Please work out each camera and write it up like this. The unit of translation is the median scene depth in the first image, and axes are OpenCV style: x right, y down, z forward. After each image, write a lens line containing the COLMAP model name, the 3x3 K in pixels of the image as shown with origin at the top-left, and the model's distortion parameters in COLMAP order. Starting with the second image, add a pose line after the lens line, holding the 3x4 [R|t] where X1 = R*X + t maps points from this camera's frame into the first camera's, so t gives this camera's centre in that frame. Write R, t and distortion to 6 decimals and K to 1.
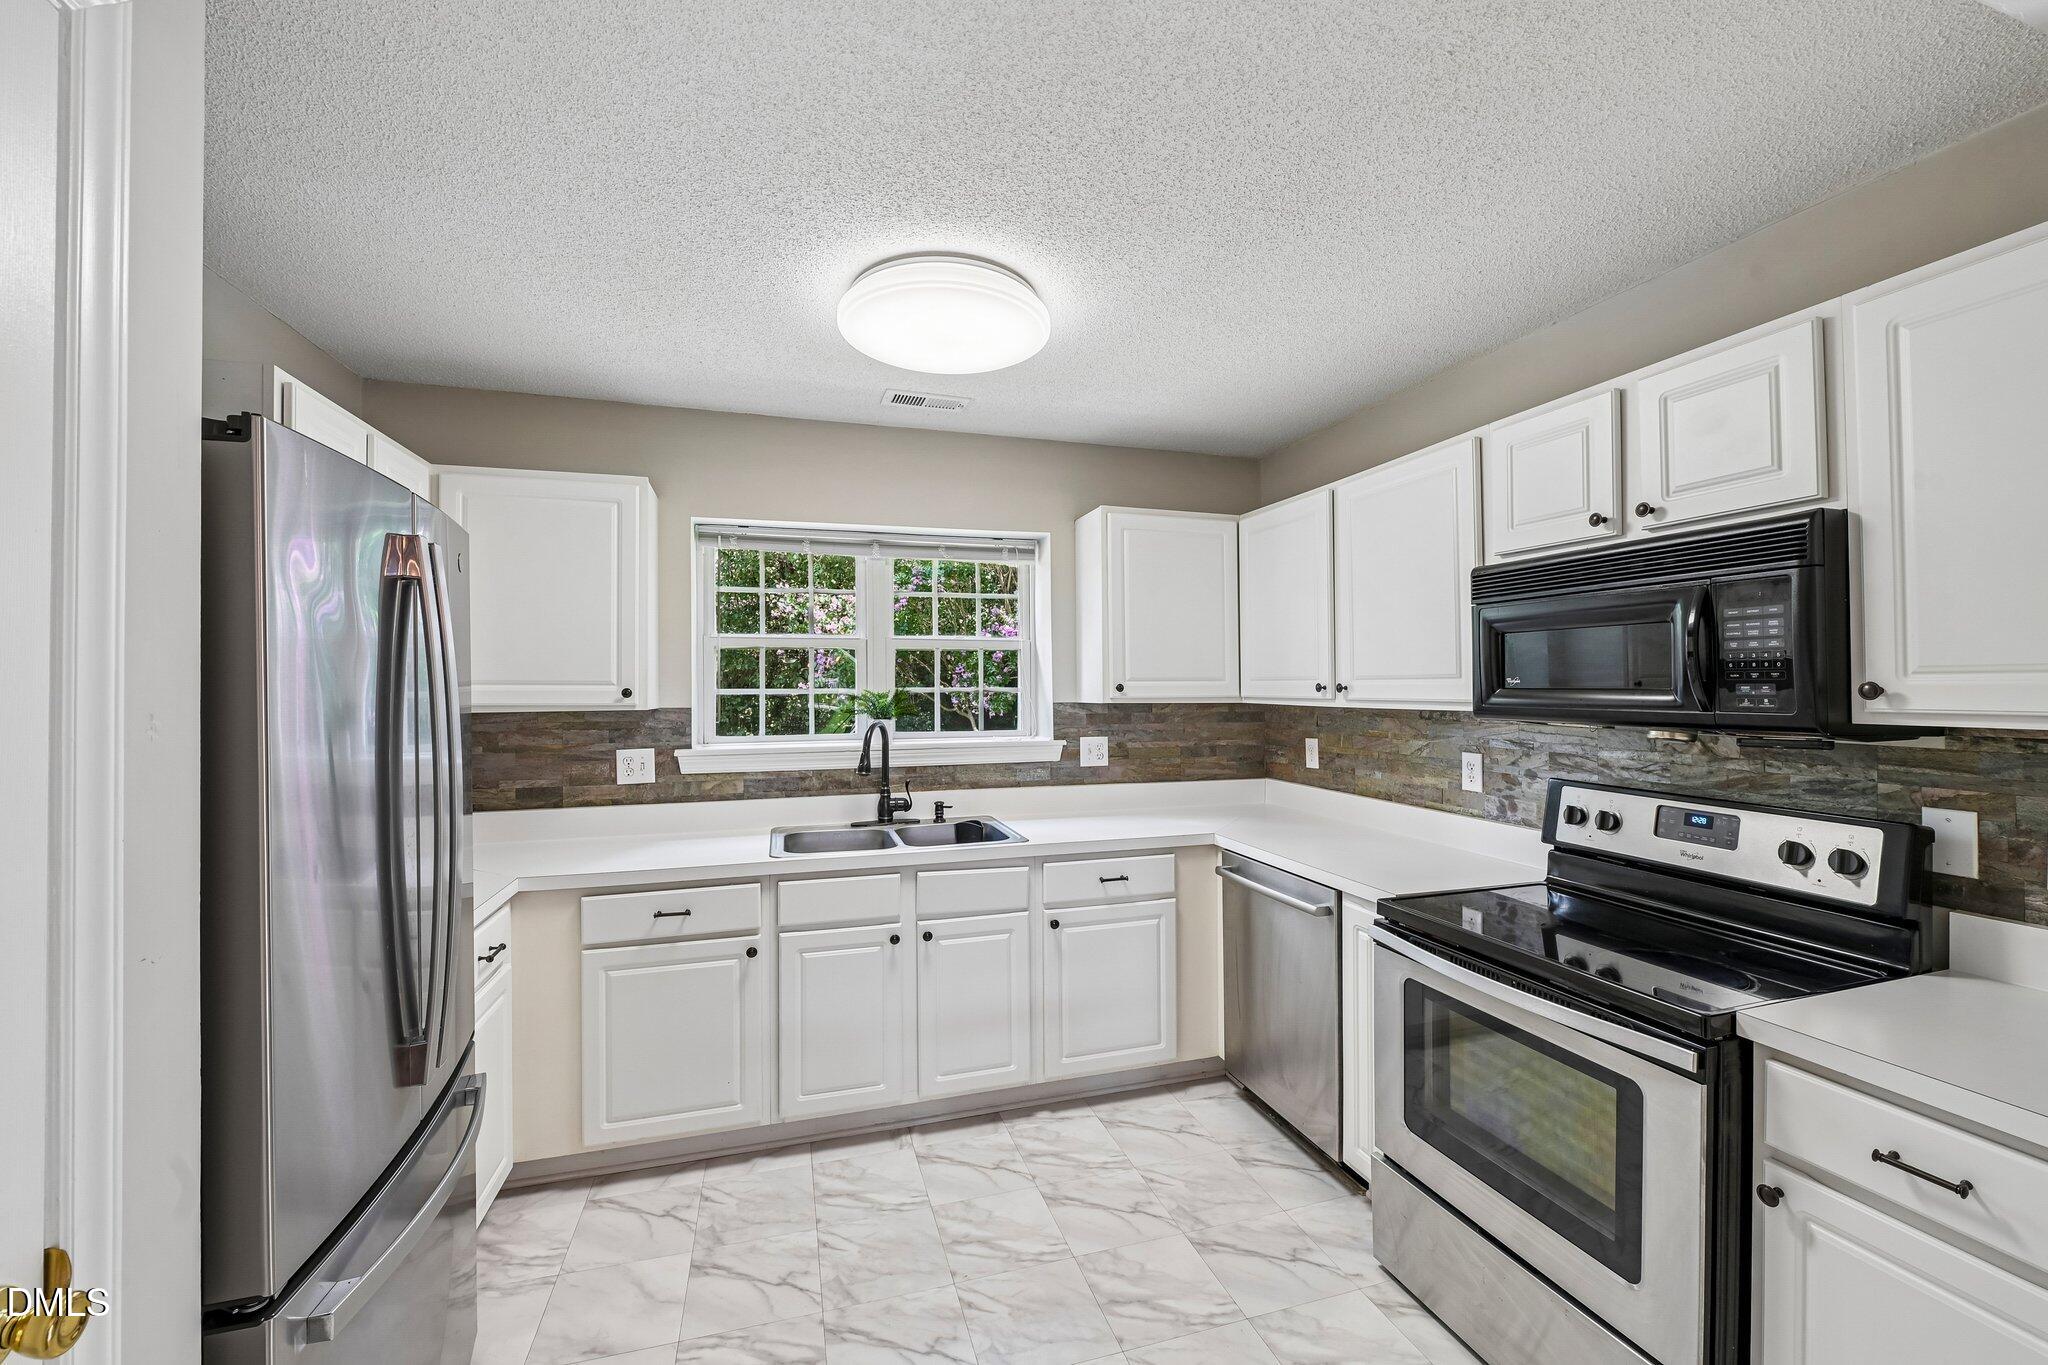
lens RADIAL K [[806.4, 0, 1021.9], [0, 806.4, 678.0], [0, 0, 1]] dist [-0.010746, -0.000287]
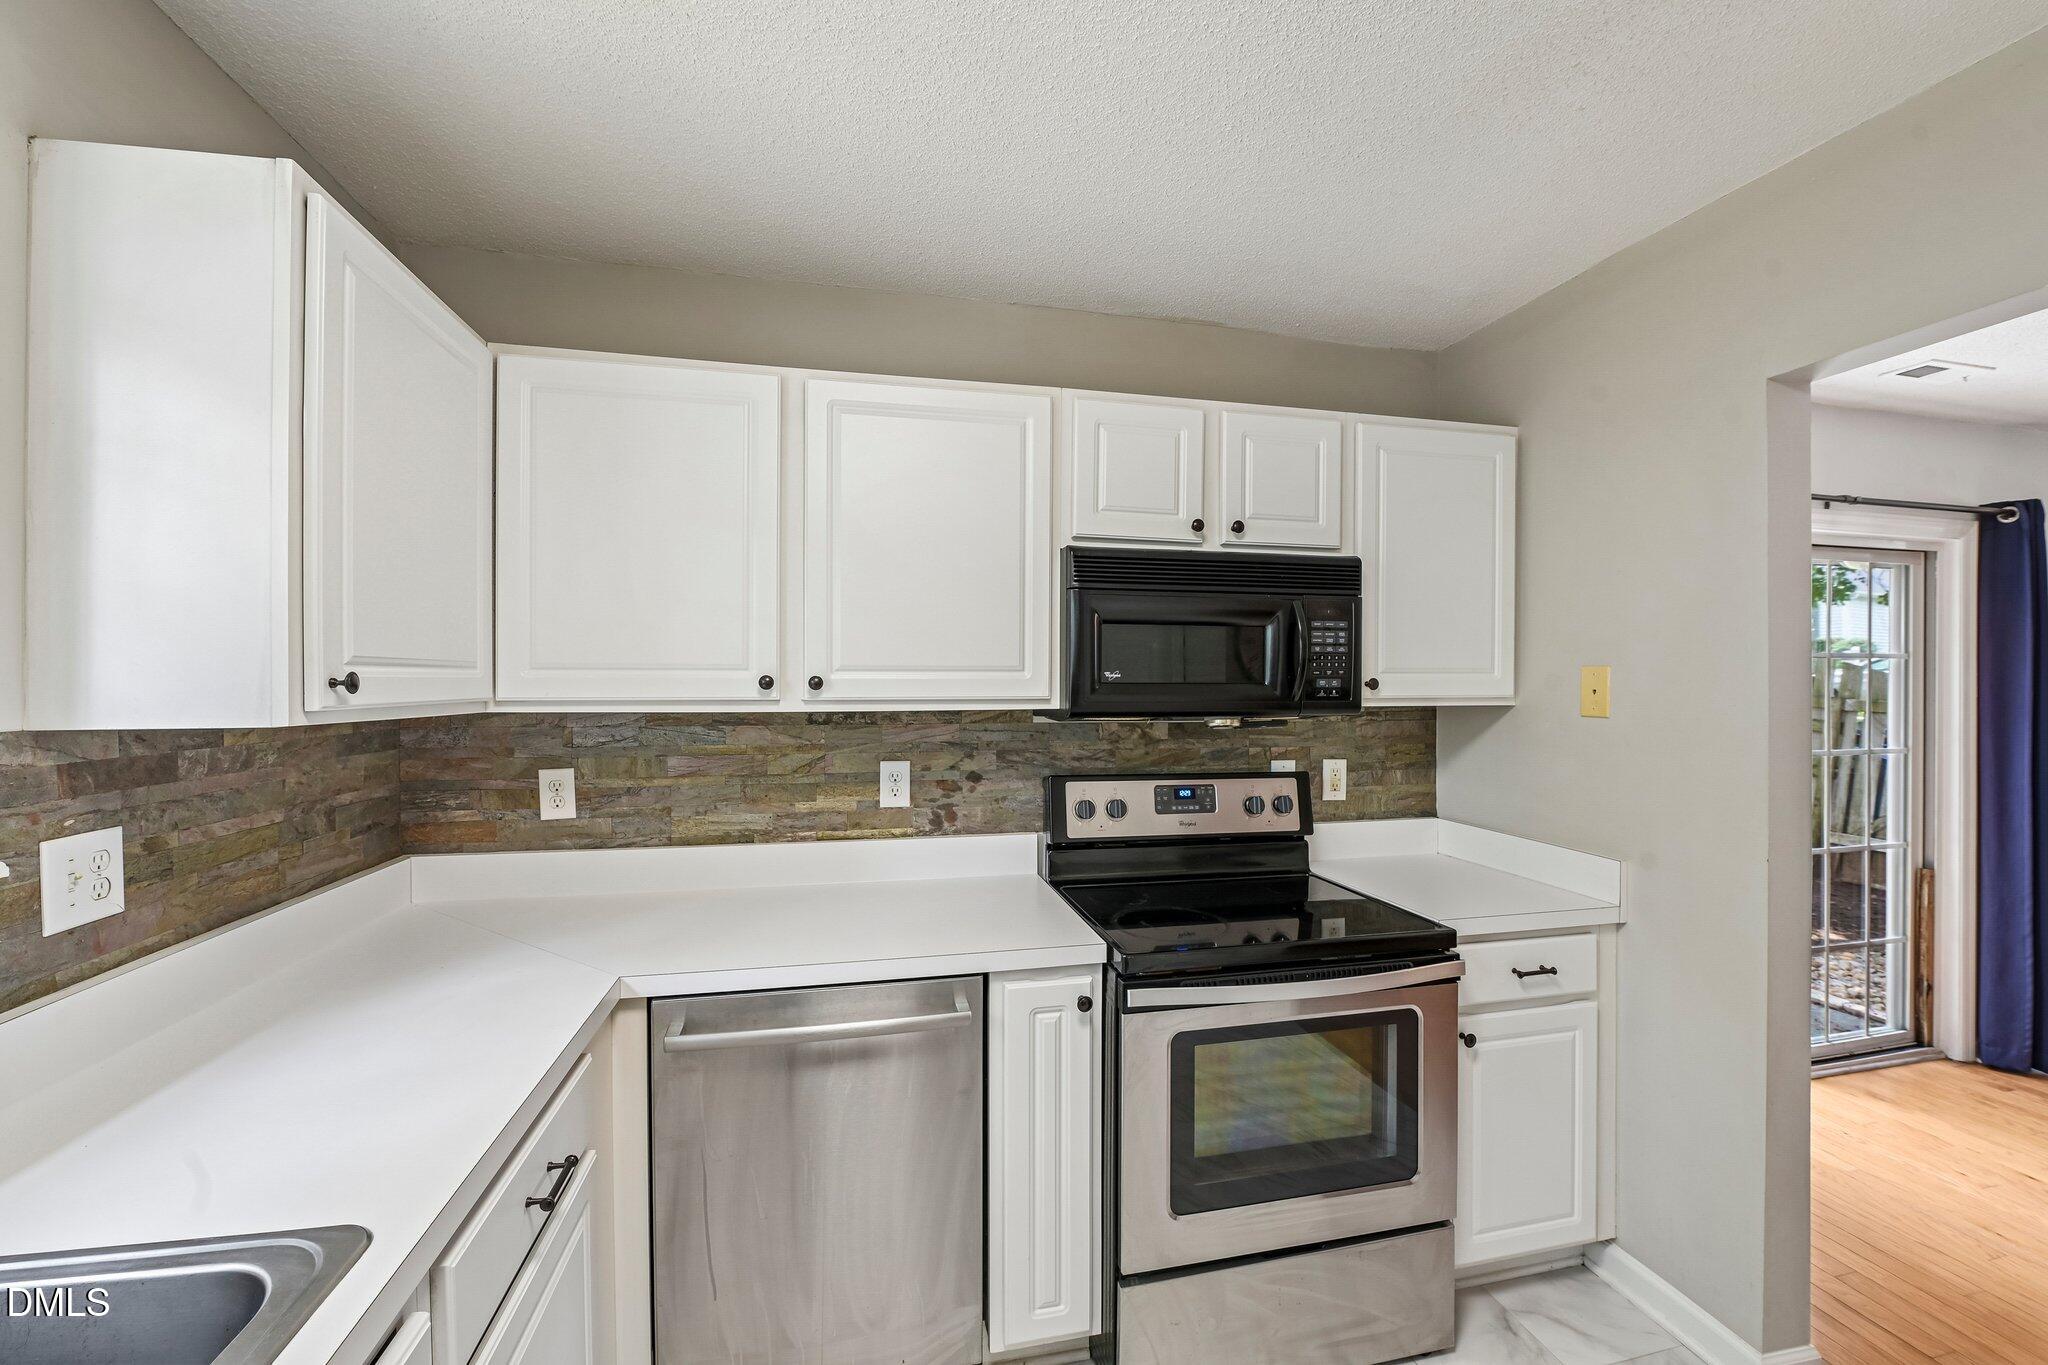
lens RADIAL K [[806.4, 0, 1021.9], [0, 806.4, 678.0], [0, 0, 1]] dist [-0.010746, -0.000287]
pose [[0.080135, 0.009060, 0.996743, -0.334855], [-0.010135, 0.999914, -0.008274, 0.015952], [-0.996732, -0.009439, 0.080220, 1.019576]]
